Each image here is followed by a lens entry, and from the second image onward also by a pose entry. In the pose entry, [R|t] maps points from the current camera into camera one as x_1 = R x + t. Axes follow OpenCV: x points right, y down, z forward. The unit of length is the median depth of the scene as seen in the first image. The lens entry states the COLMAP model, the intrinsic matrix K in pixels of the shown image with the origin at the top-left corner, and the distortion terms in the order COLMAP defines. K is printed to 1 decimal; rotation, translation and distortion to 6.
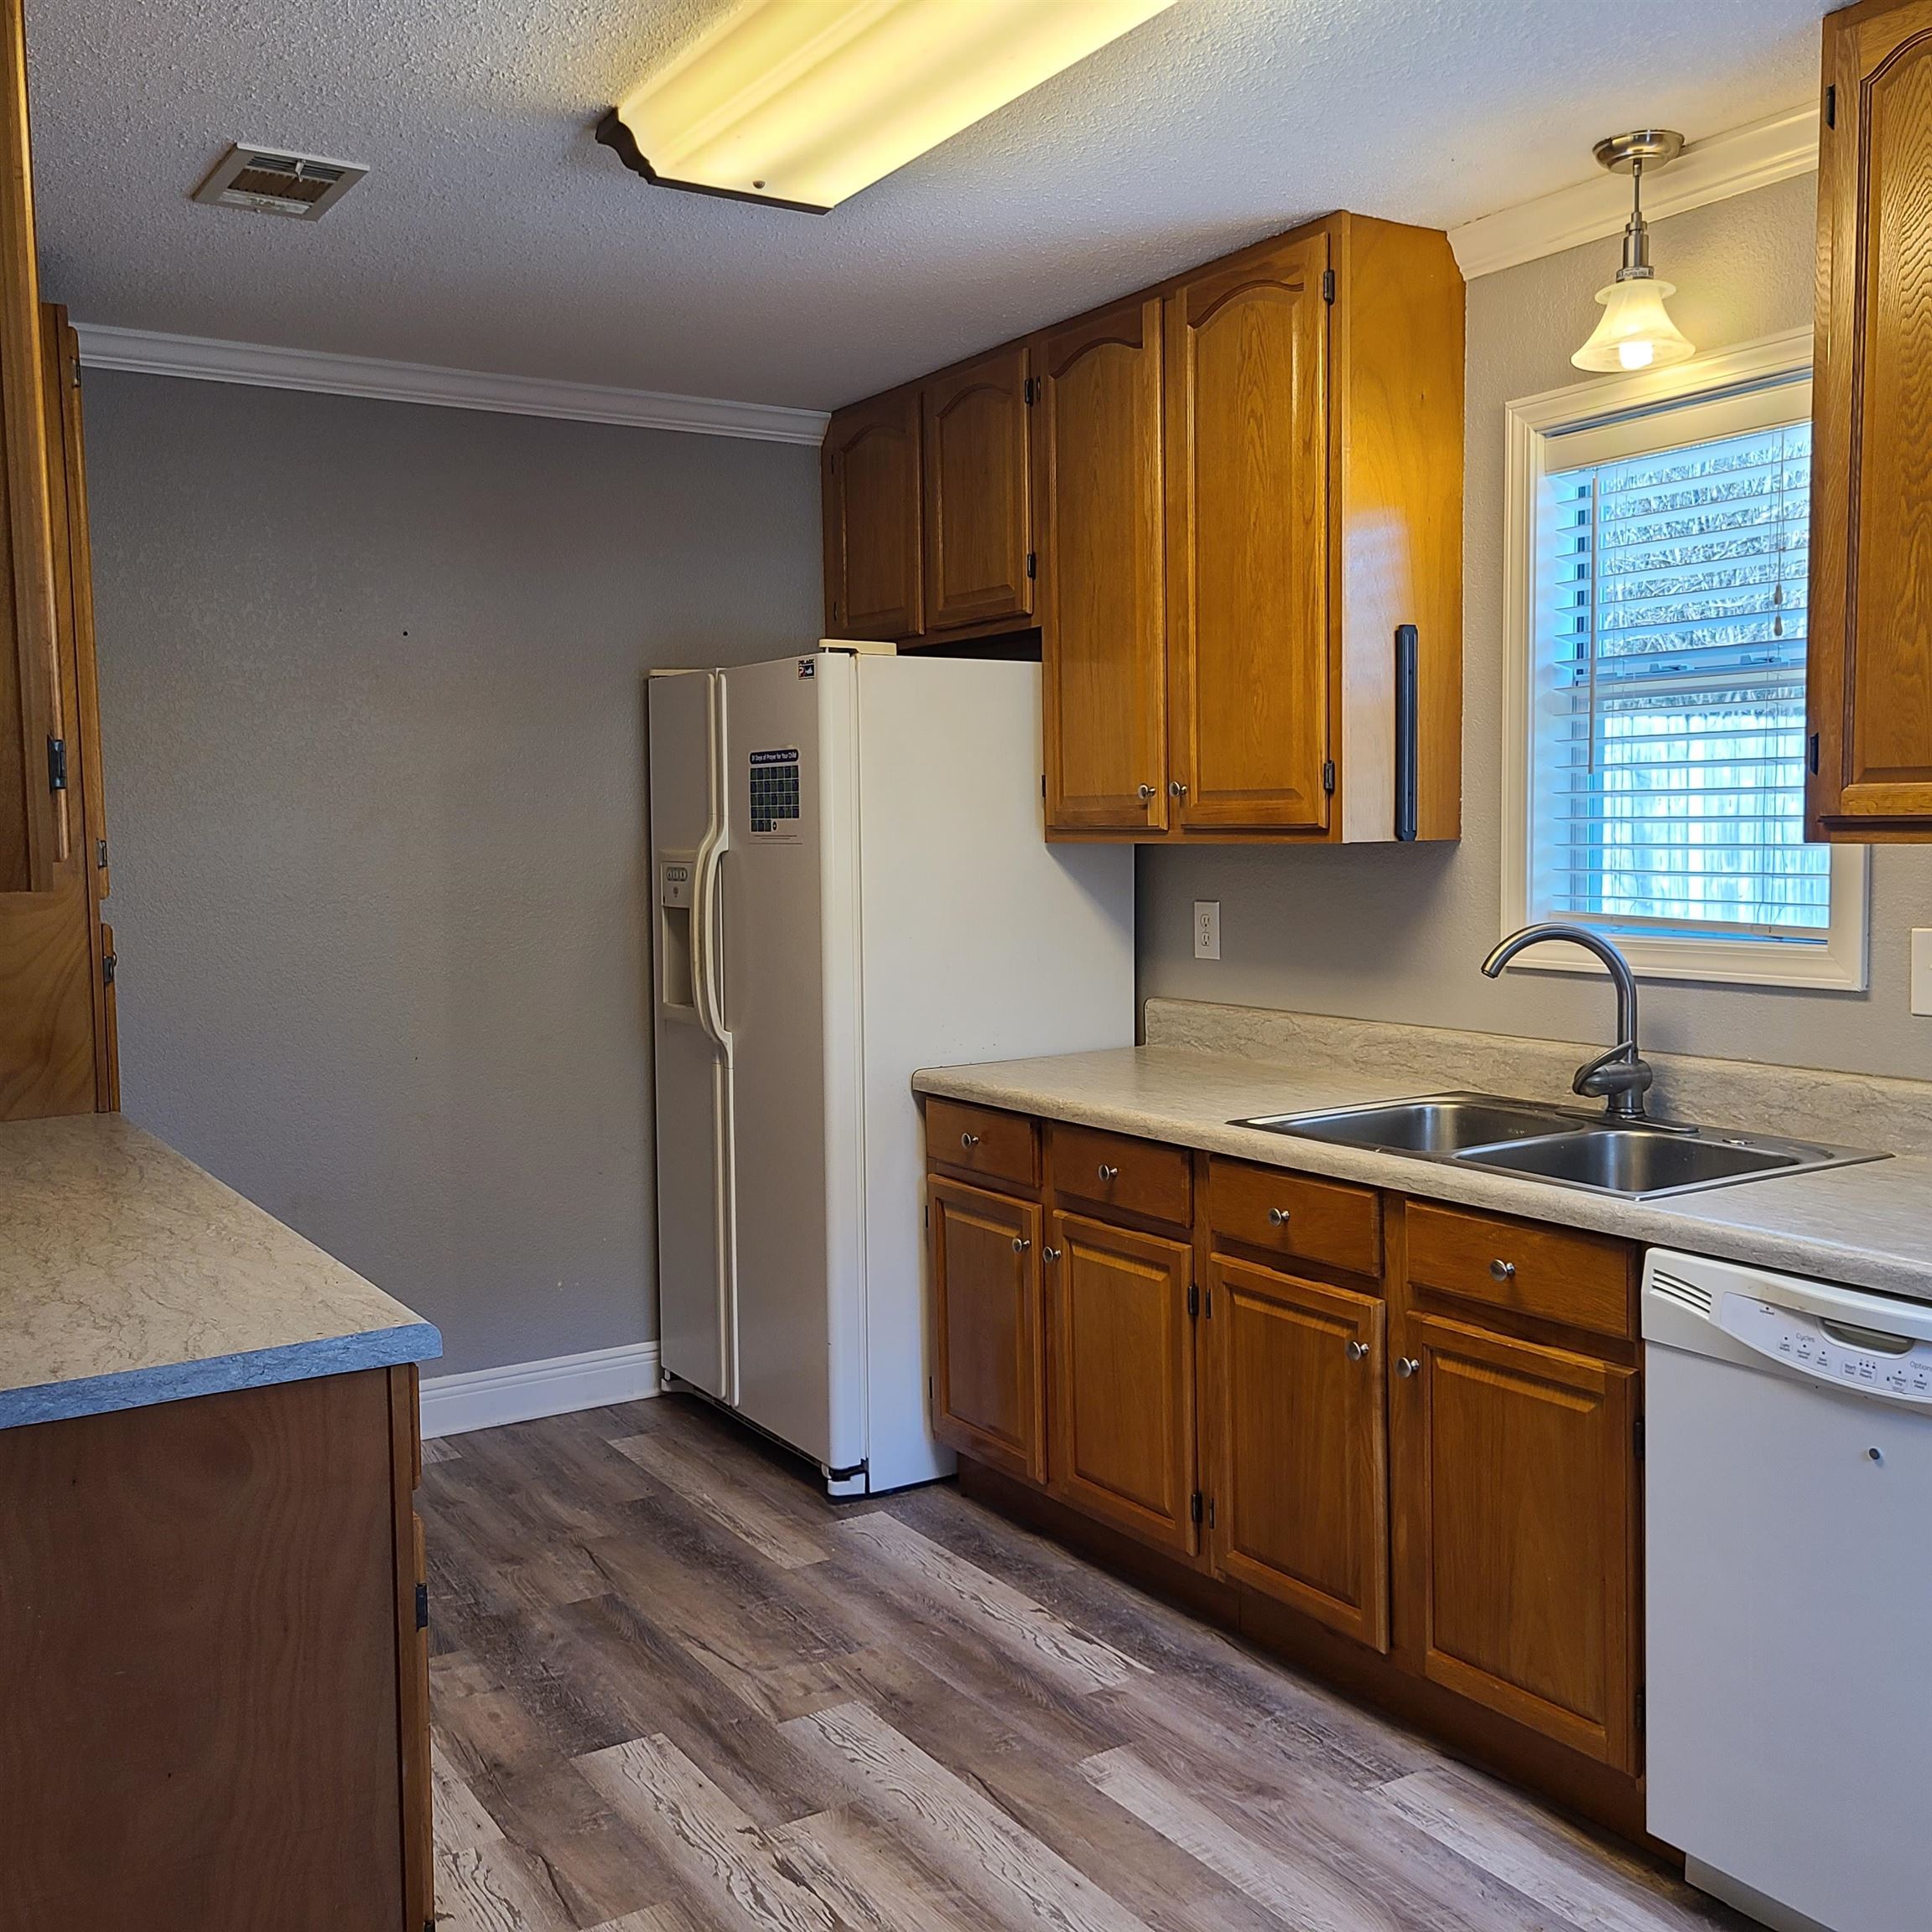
lens RADIAL K [[1928.6, 0, 978.0], [0, 1928.6, 968.8], [0, 0, 1]] dist [0.039993, 0.000000]
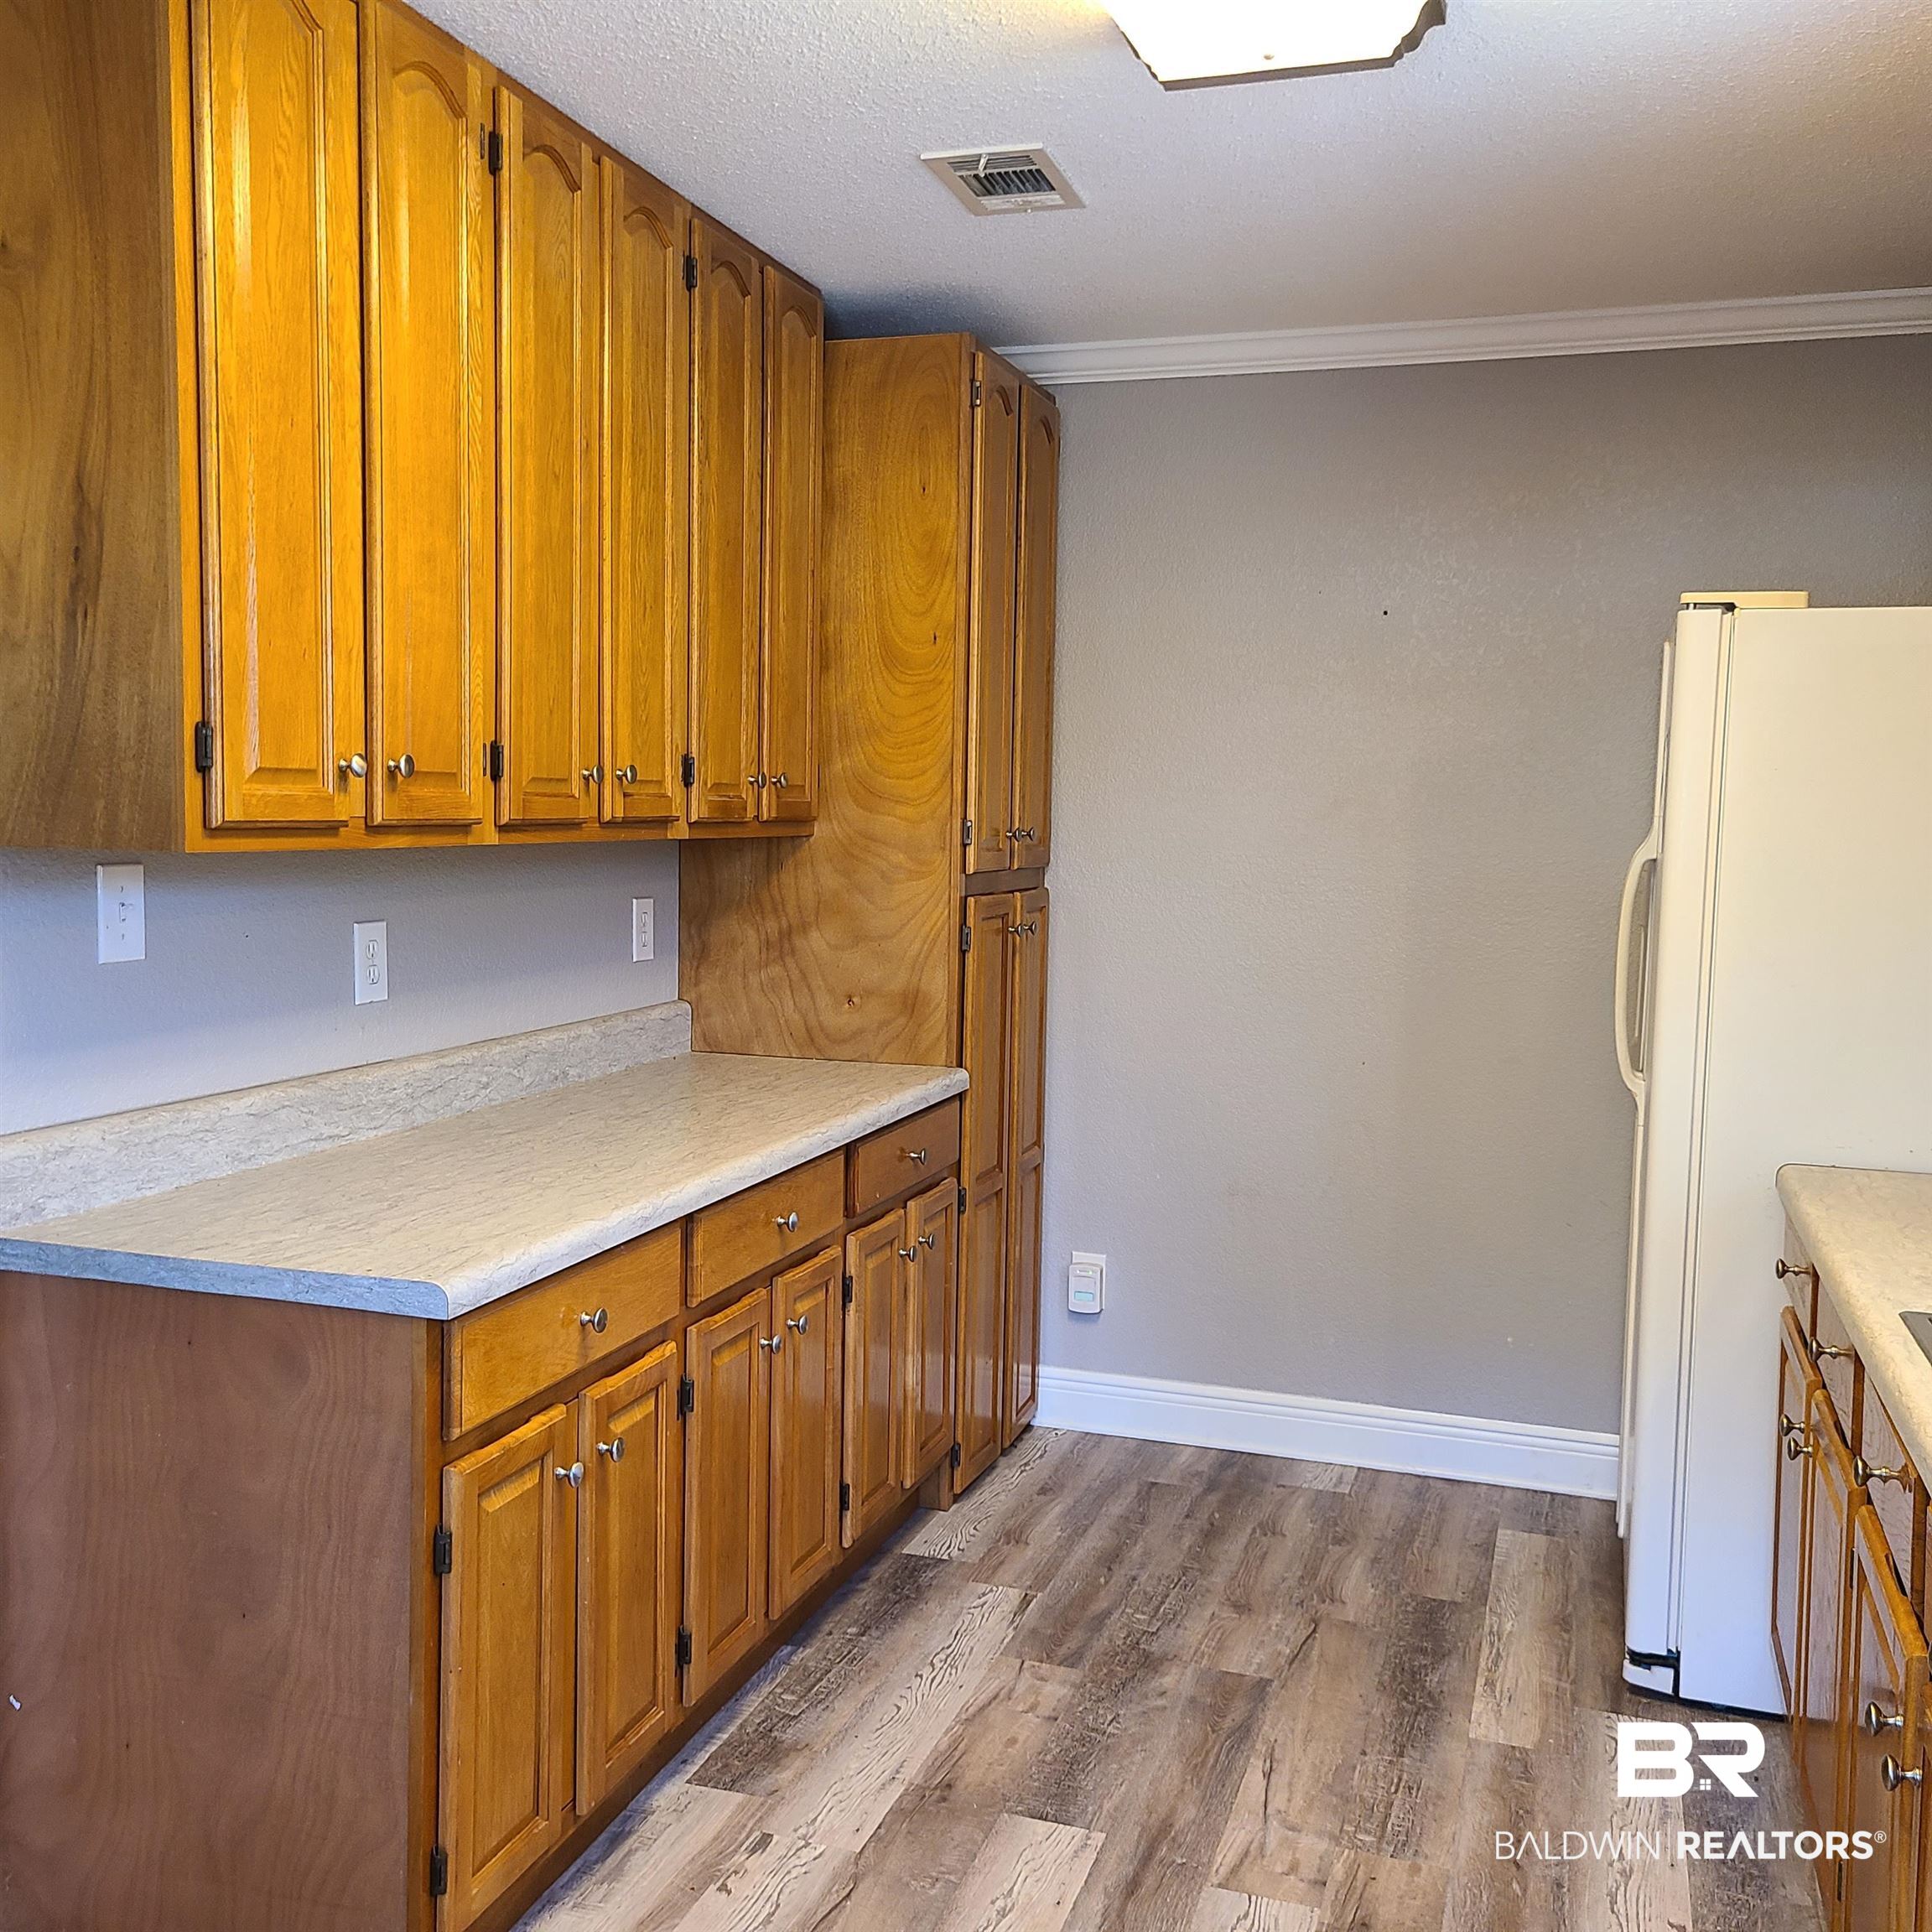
lens RADIAL K [[1928.6, 0, 950.2], [0, 1928.6, 951.2], [0, 0, 1]] dist [0.039993, 0.000000]
pose [[0.628628, 0.087188, -0.772804, 0.411153], [-0.088413, 0.995266, 0.040367, -0.037754], [0.772665, 0.042950, 0.633360, 0.329188]]
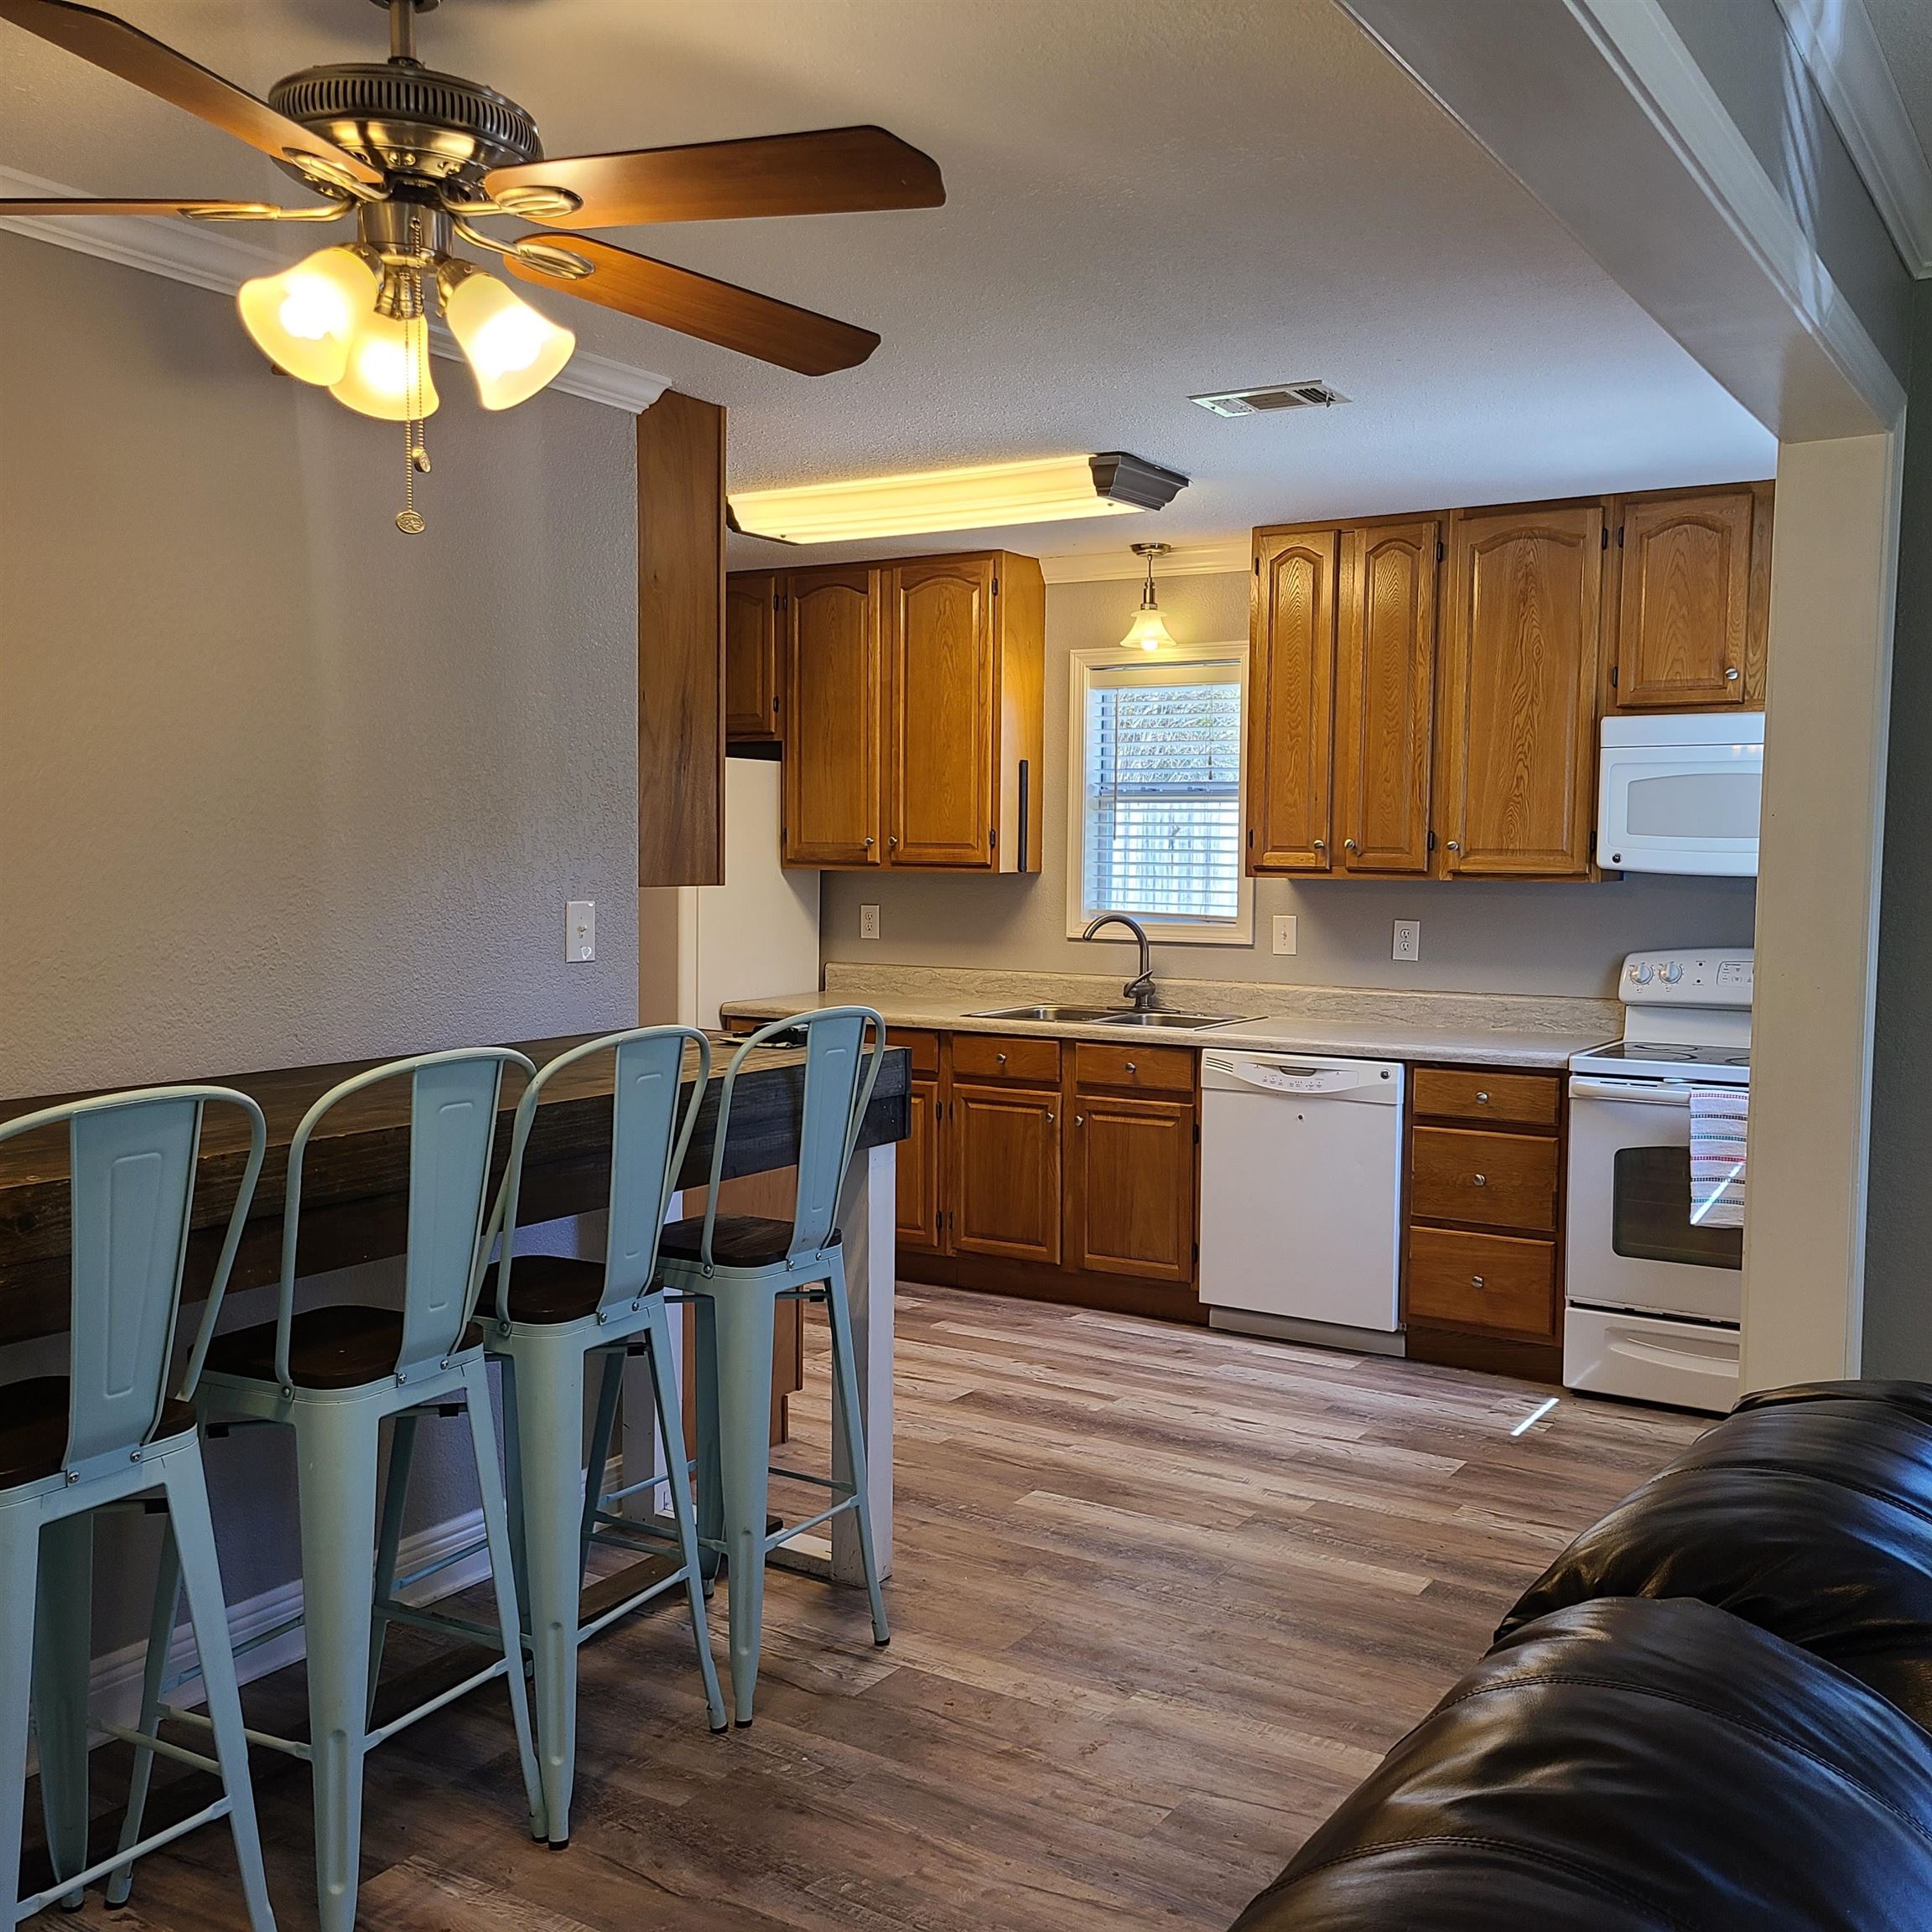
lens RADIAL K [[1928.6, 0, 963.6], [0, 1928.6, 961.9], [0, 0, 1]] dist [0.039993, 0.000000]
pose [[0.903716, -0.002758, 0.428124, -0.680514], [0.009564, 0.999860, -0.013747, 0.050881], [-0.428026, 0.016518, 0.903615, -0.733563]]
